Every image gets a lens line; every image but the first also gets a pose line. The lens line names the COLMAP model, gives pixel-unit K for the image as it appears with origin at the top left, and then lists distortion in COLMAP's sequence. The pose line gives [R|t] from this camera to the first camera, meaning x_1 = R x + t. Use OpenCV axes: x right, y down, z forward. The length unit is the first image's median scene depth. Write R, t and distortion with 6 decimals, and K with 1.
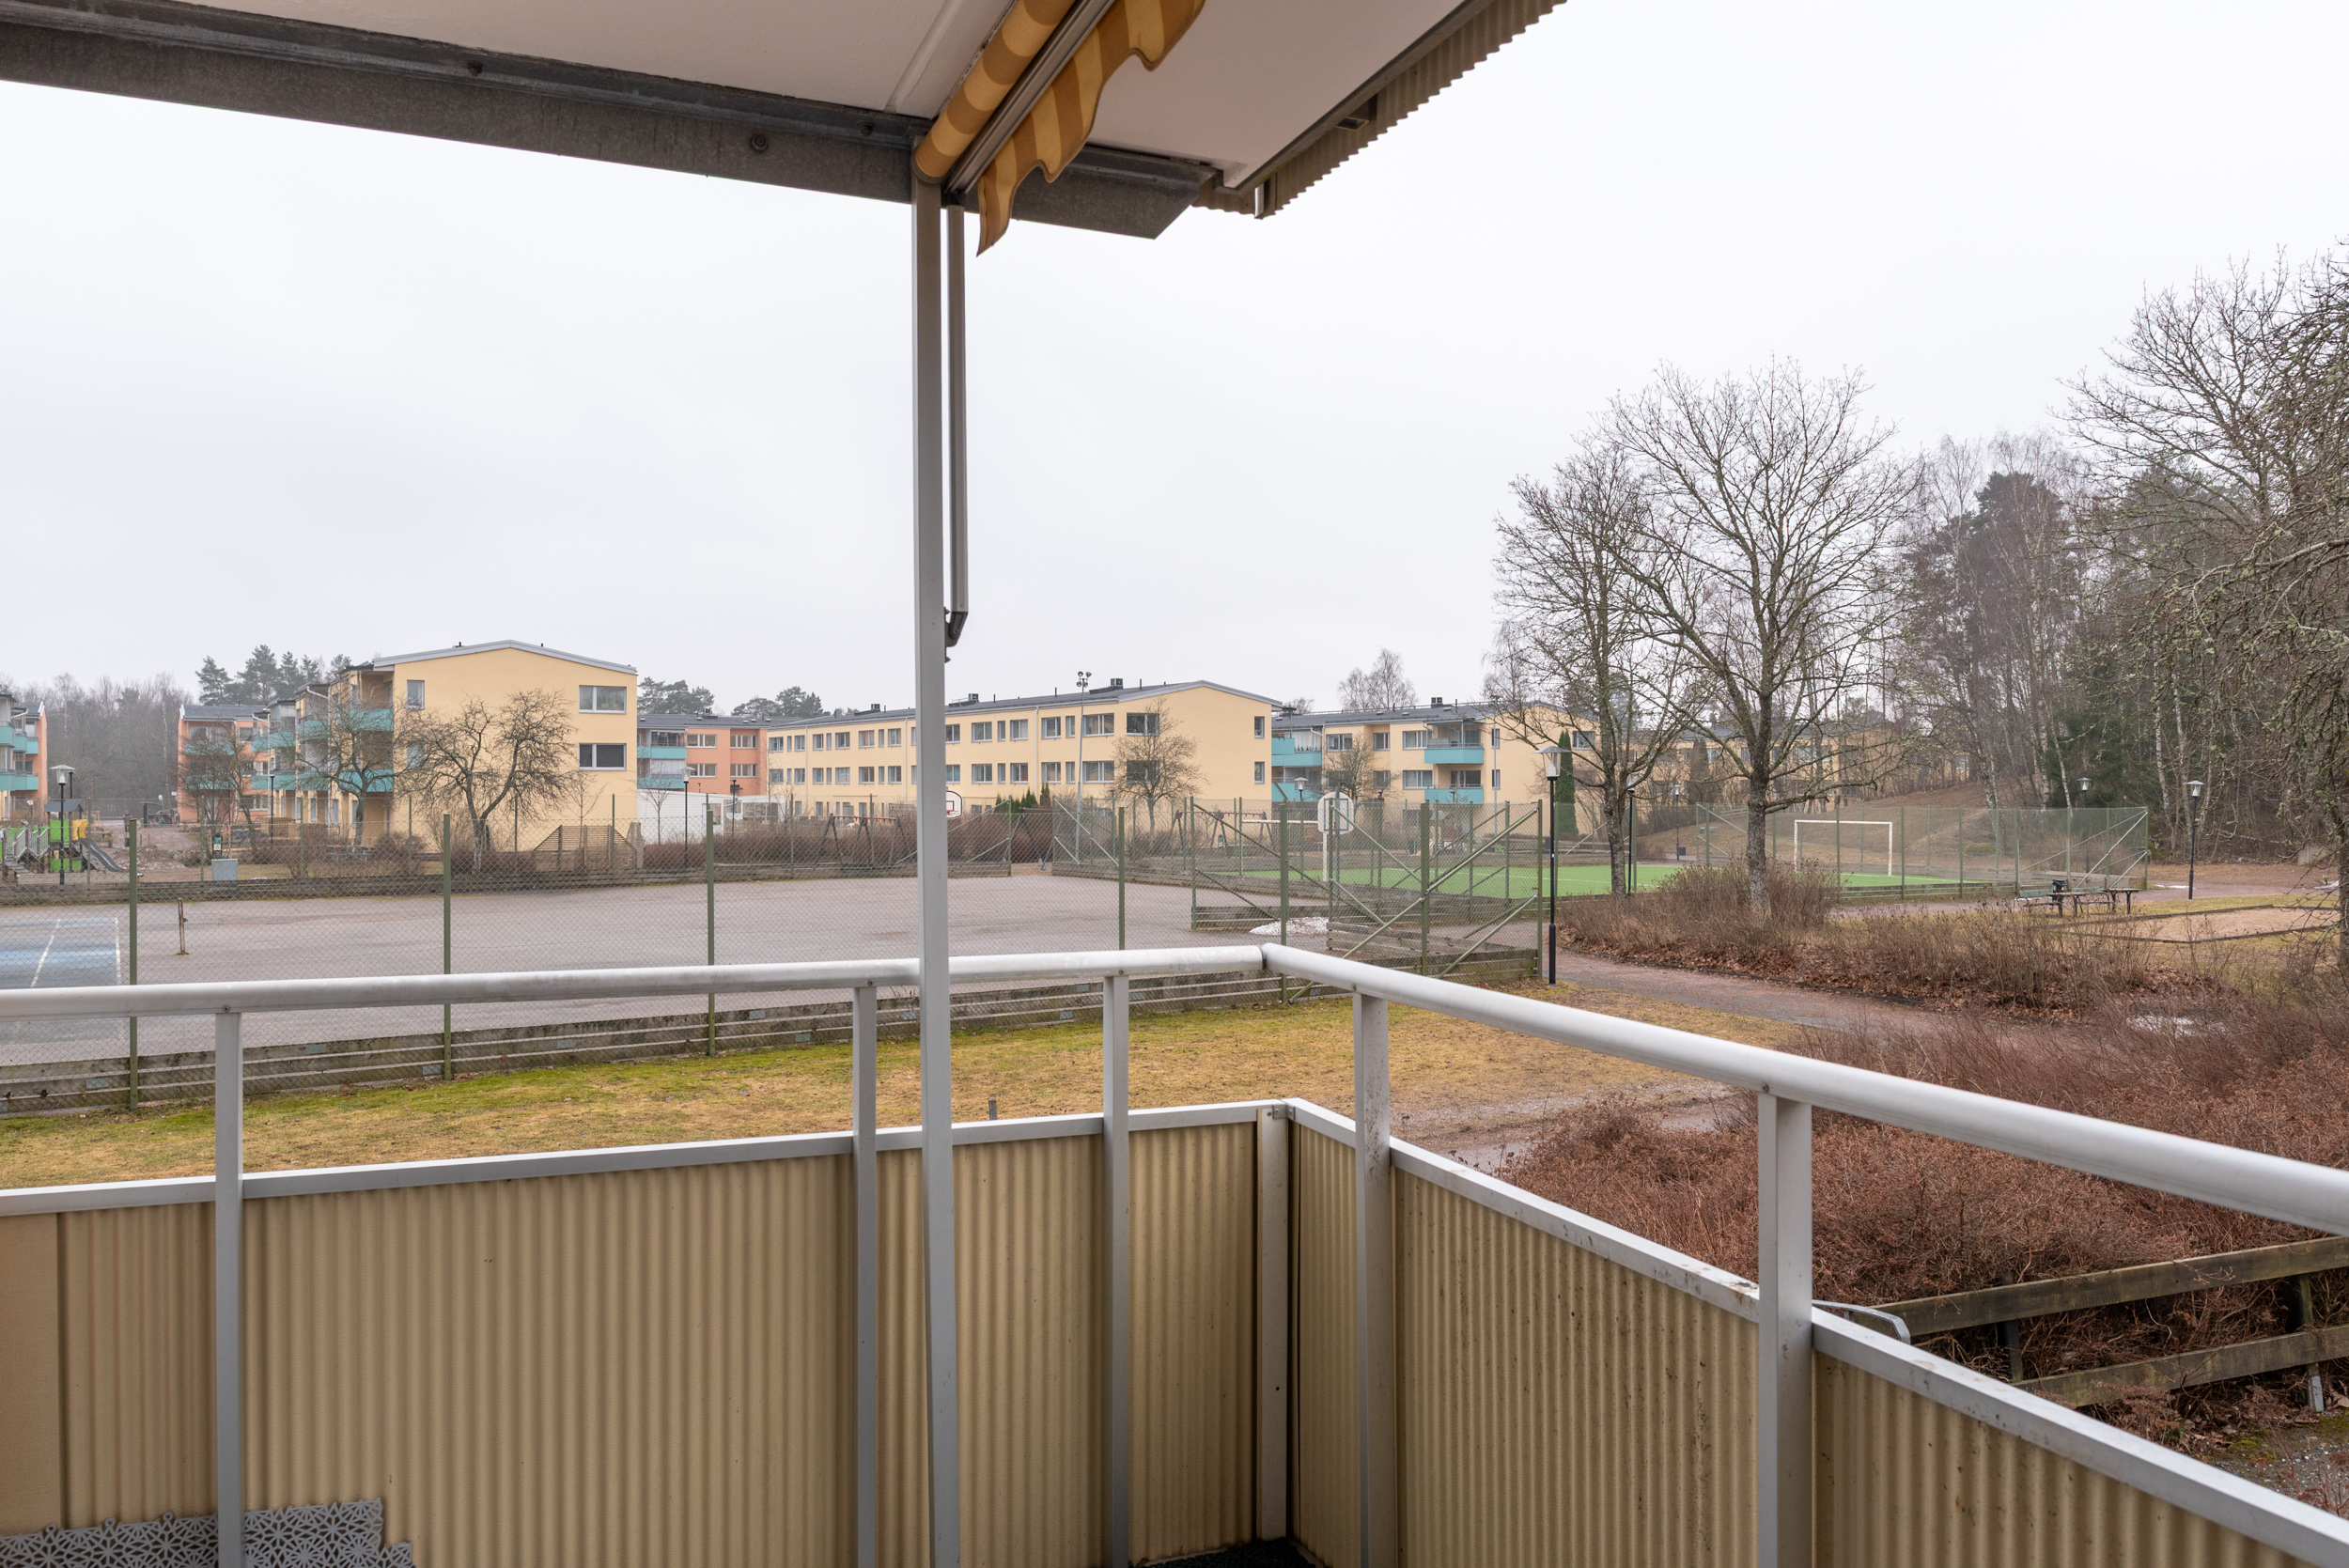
lens RADIAL K [[1646.6, 0, 1157.4], [0, 1646.6, 778.2], [0, 0, 1]] dist [-0.005122, -0.006010]
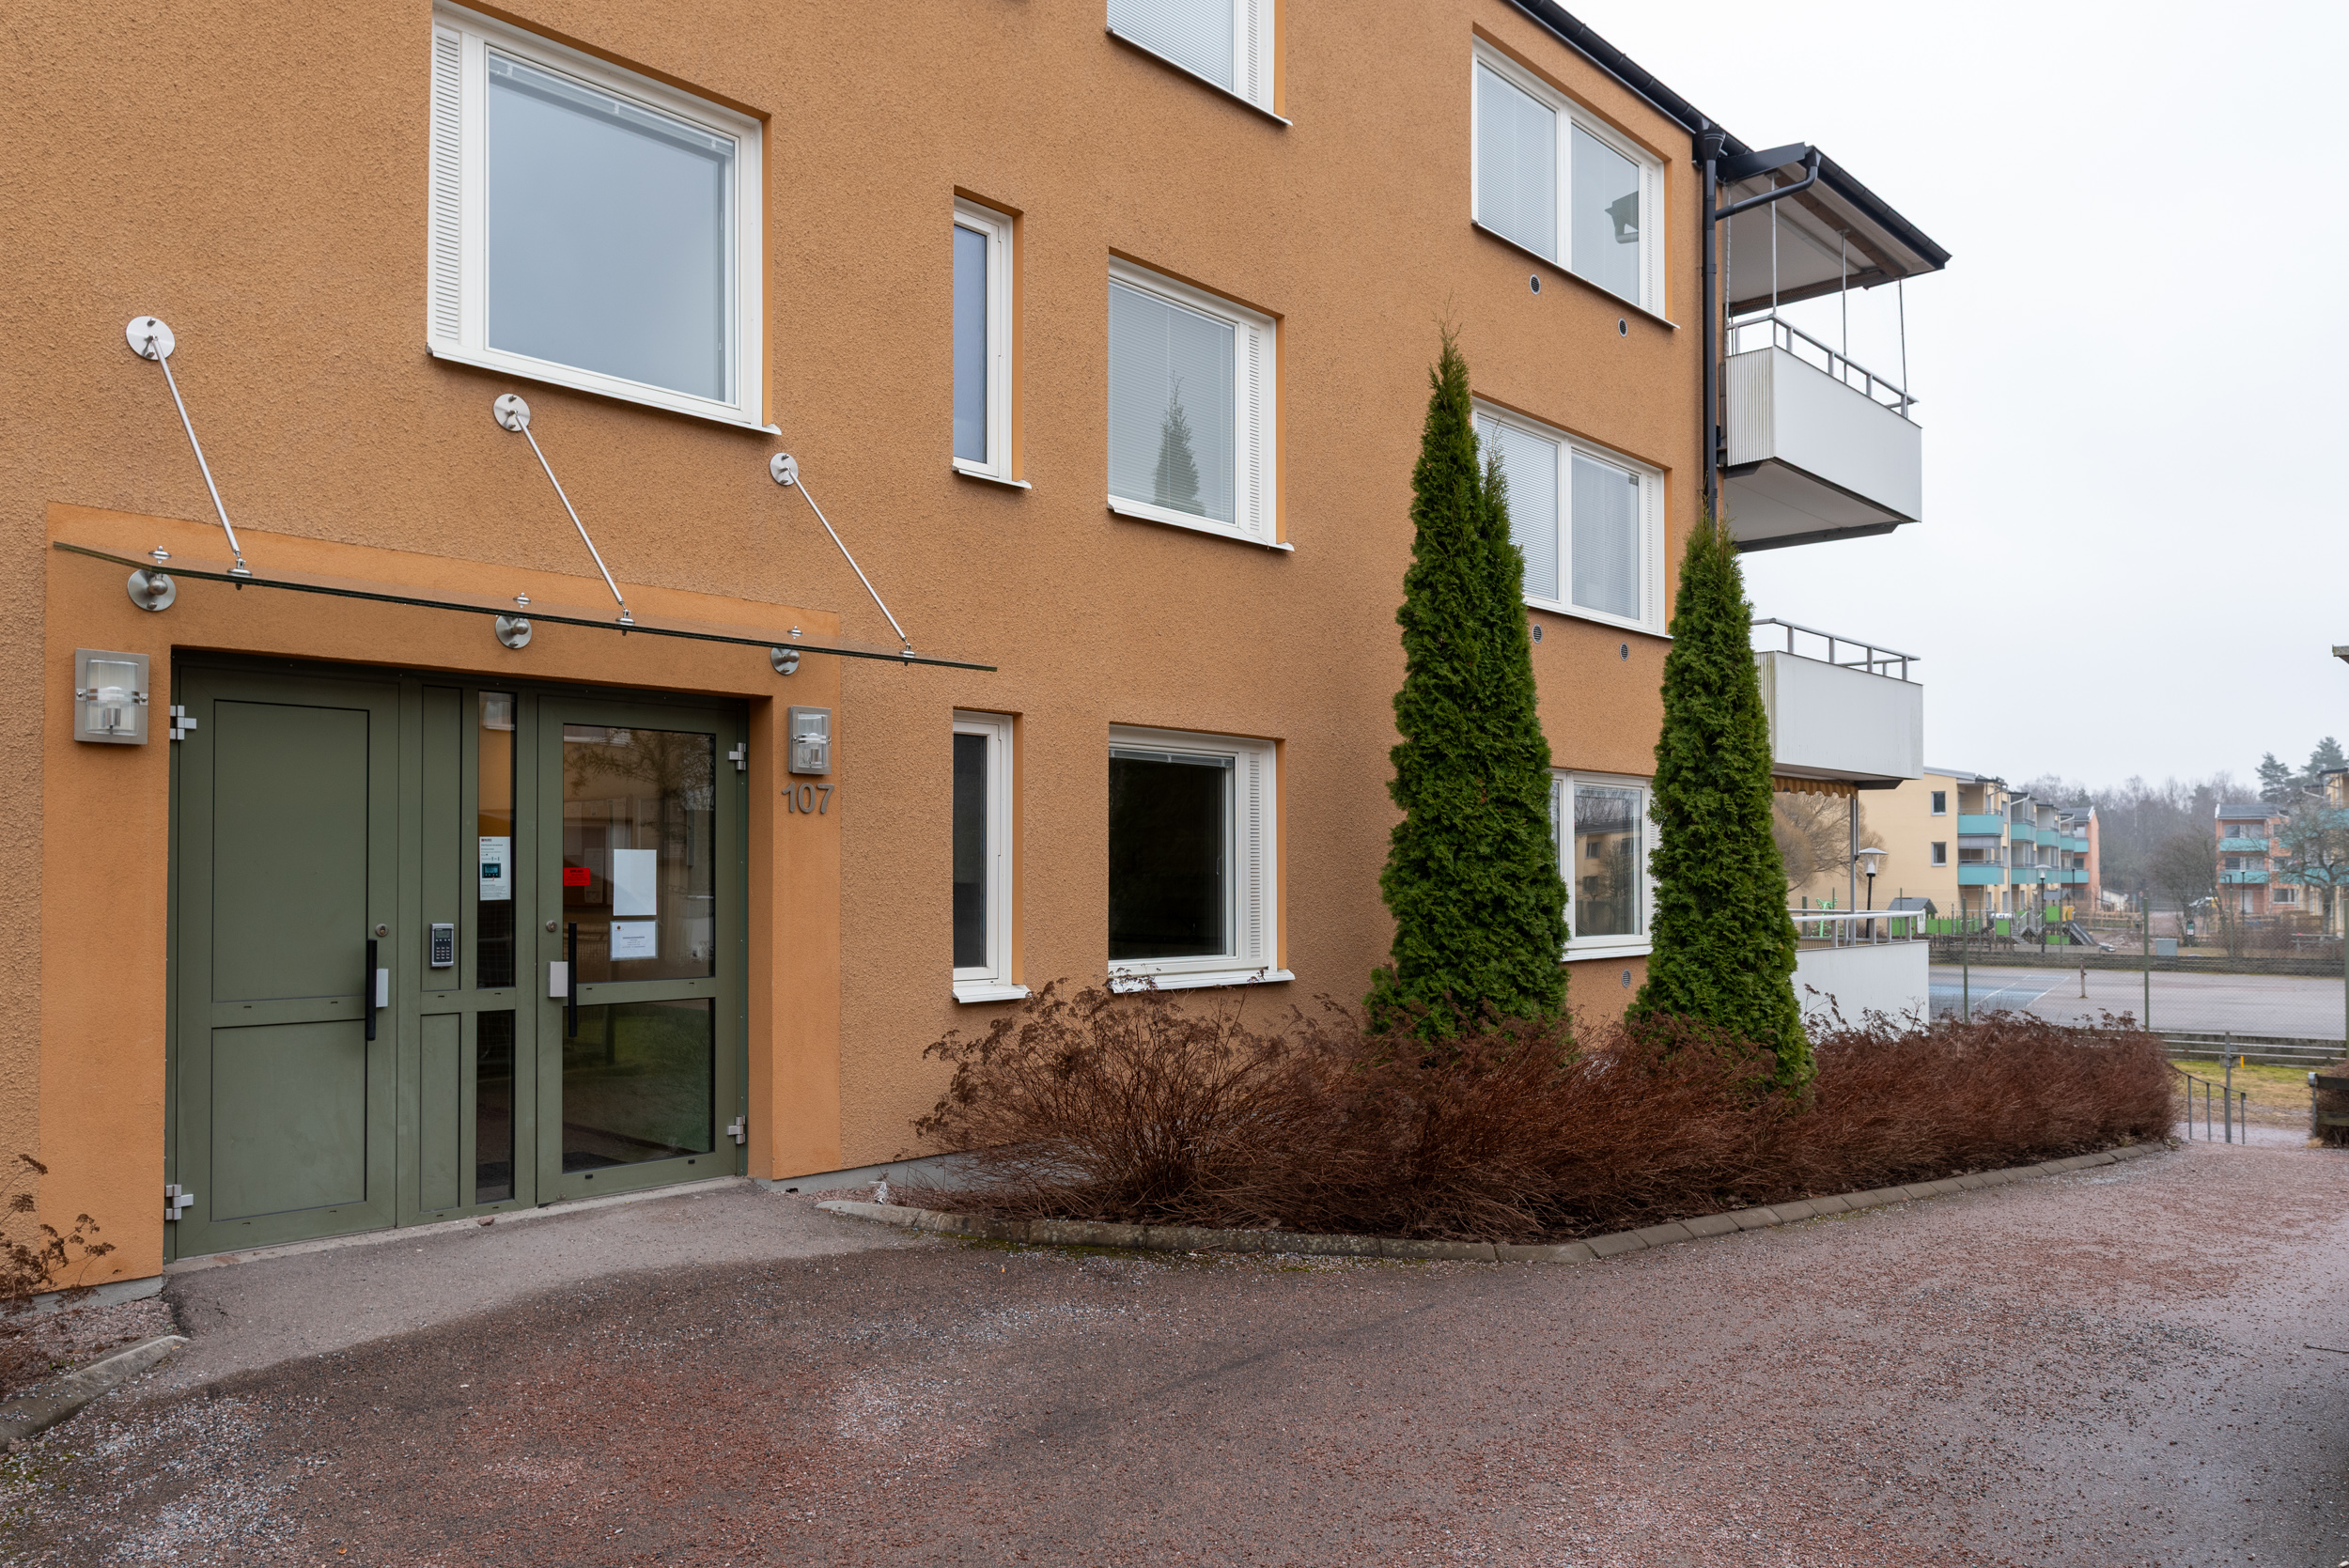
lens RADIAL K [[1624.6, 0, 1166.8], [0, 1624.6, 847.8], [0, 0, 1]] dist [-0.008540, 0.008416]
pose [[0.421239, -0.013606, -0.906848, 0.144538], [0.000217, 0.999889, -0.014902, -0.001166], [0.906950, 0.006080, 0.421195, -0.132191]]
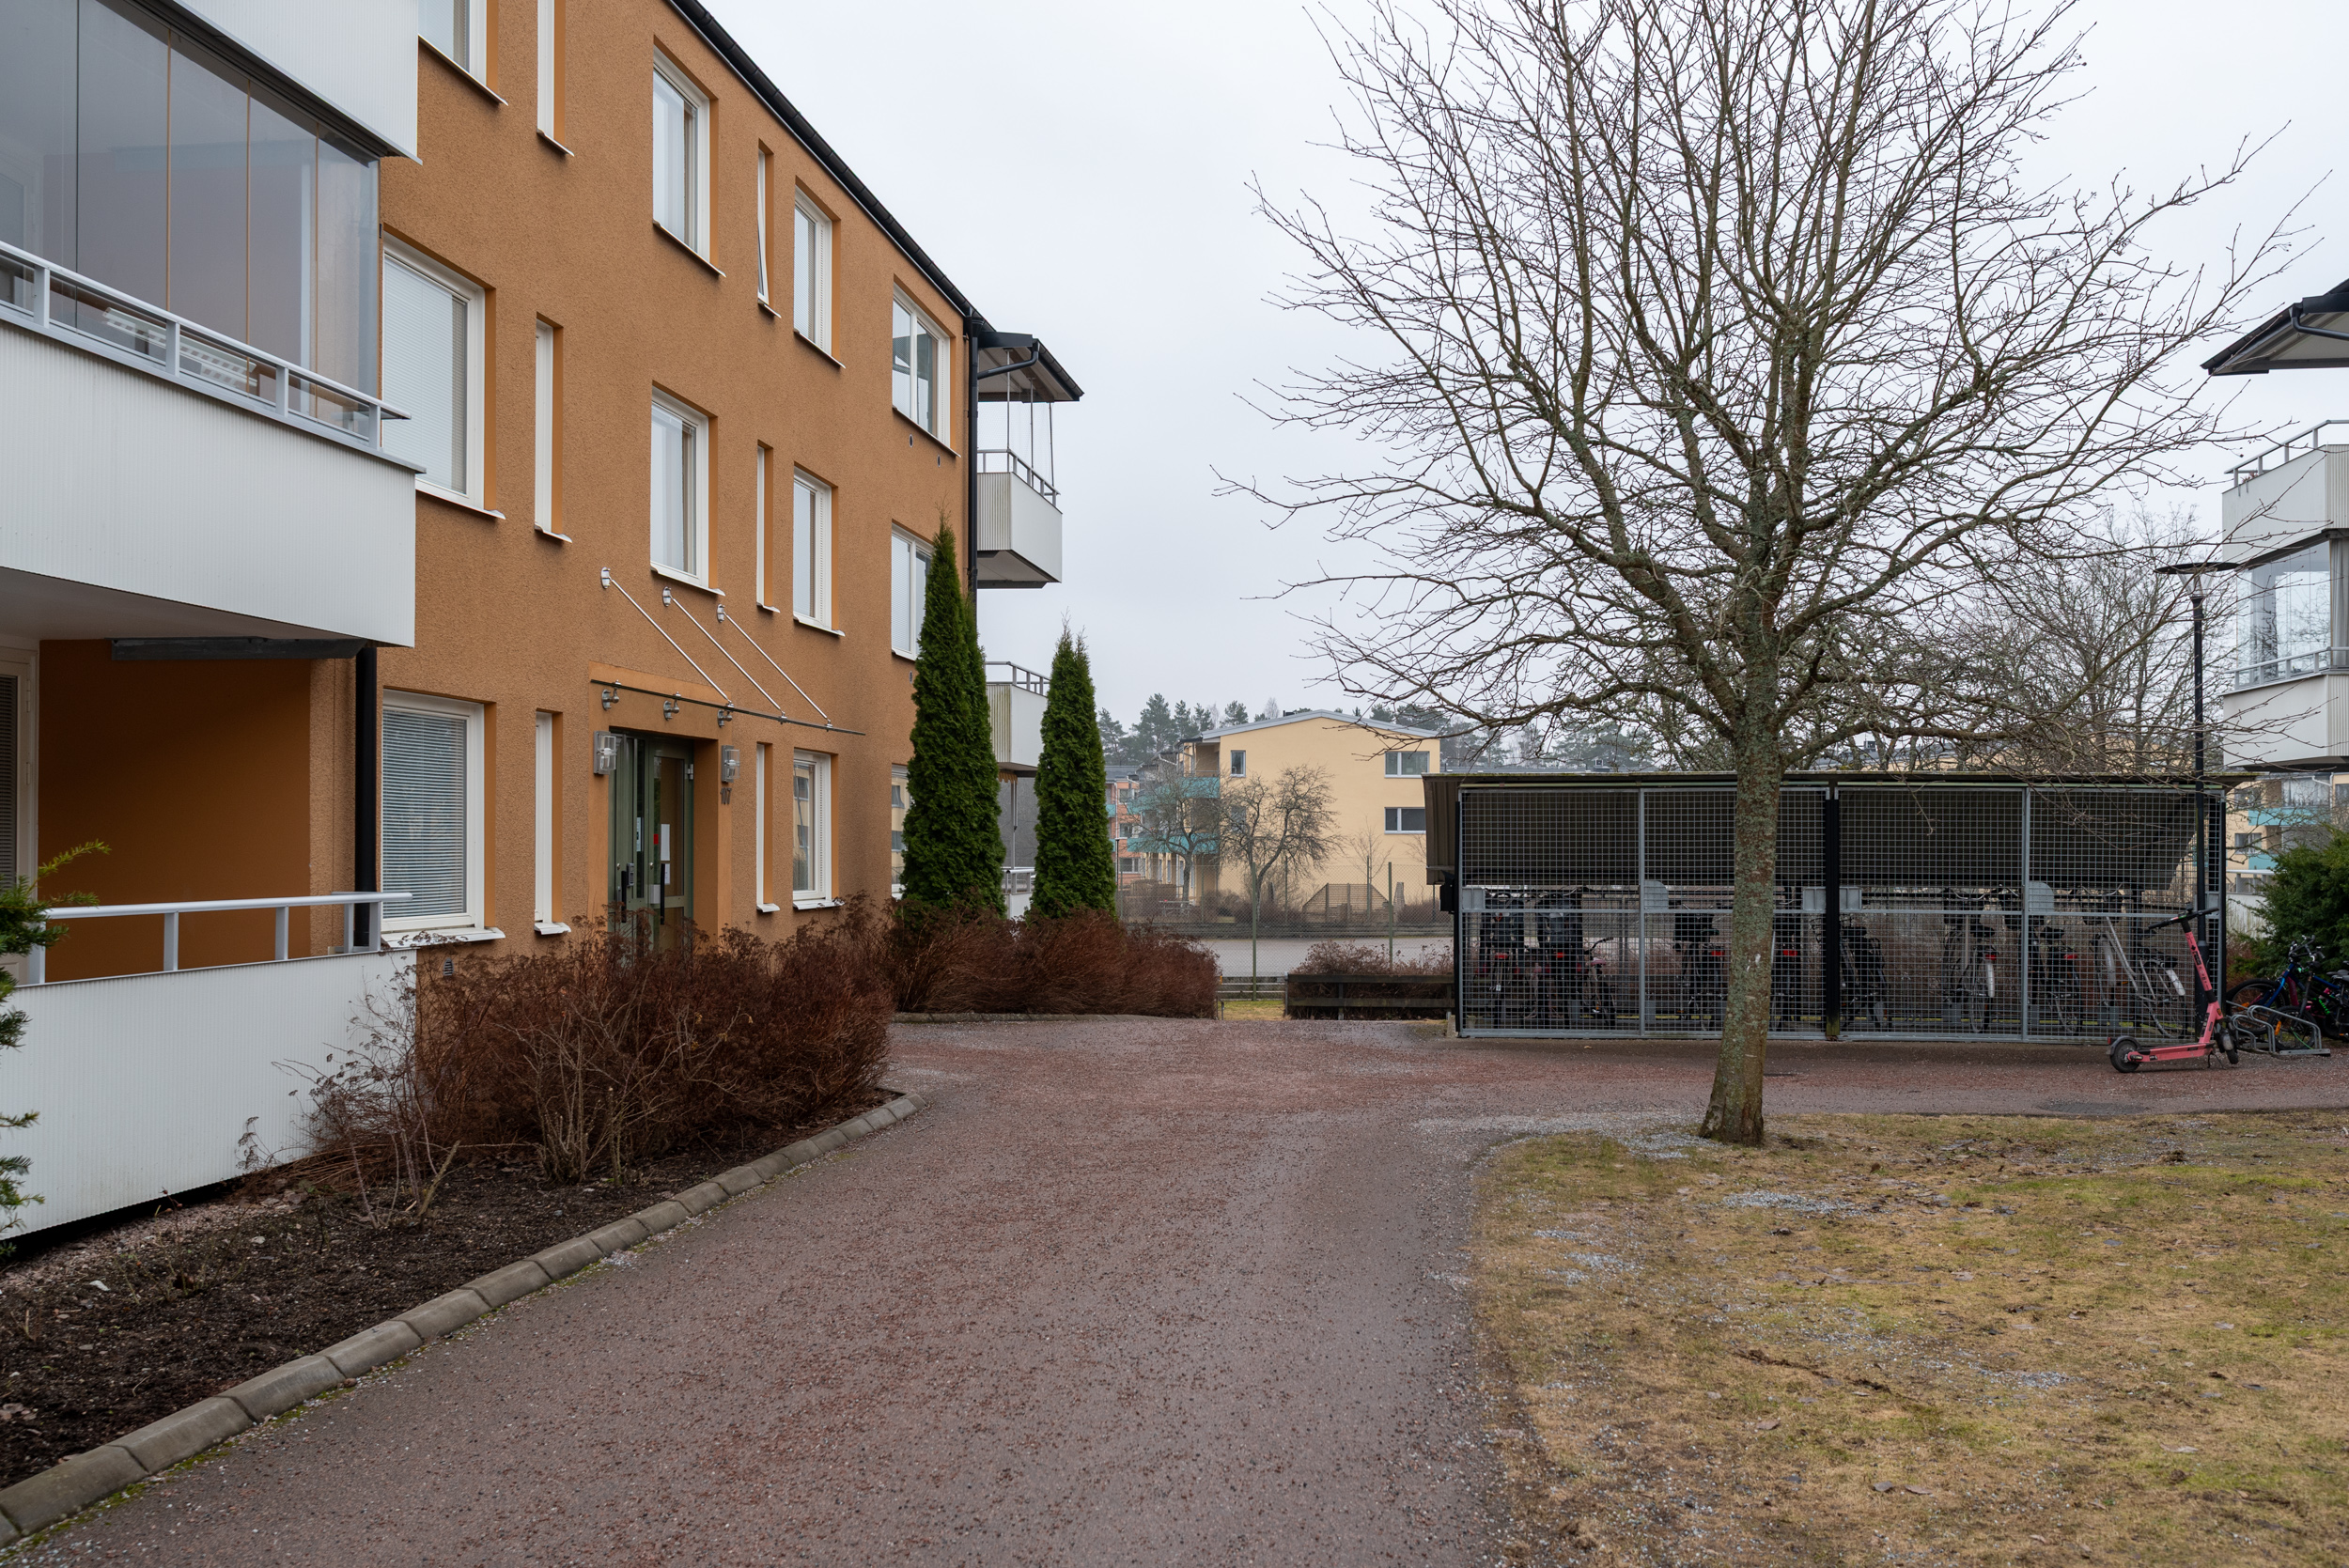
lens RADIAL K [[2230.2, 0, 1176.3], [0, 2230.2, 791.4], [0, 0, 1]] dist [-0.036084, 0.000000]
pose [[0.878192, -0.008525, -0.478233, 0.199826], [-0.002017, 0.999766, -0.021525, -0.001024], [0.478304, 0.019867, 0.877969, -0.285149]]
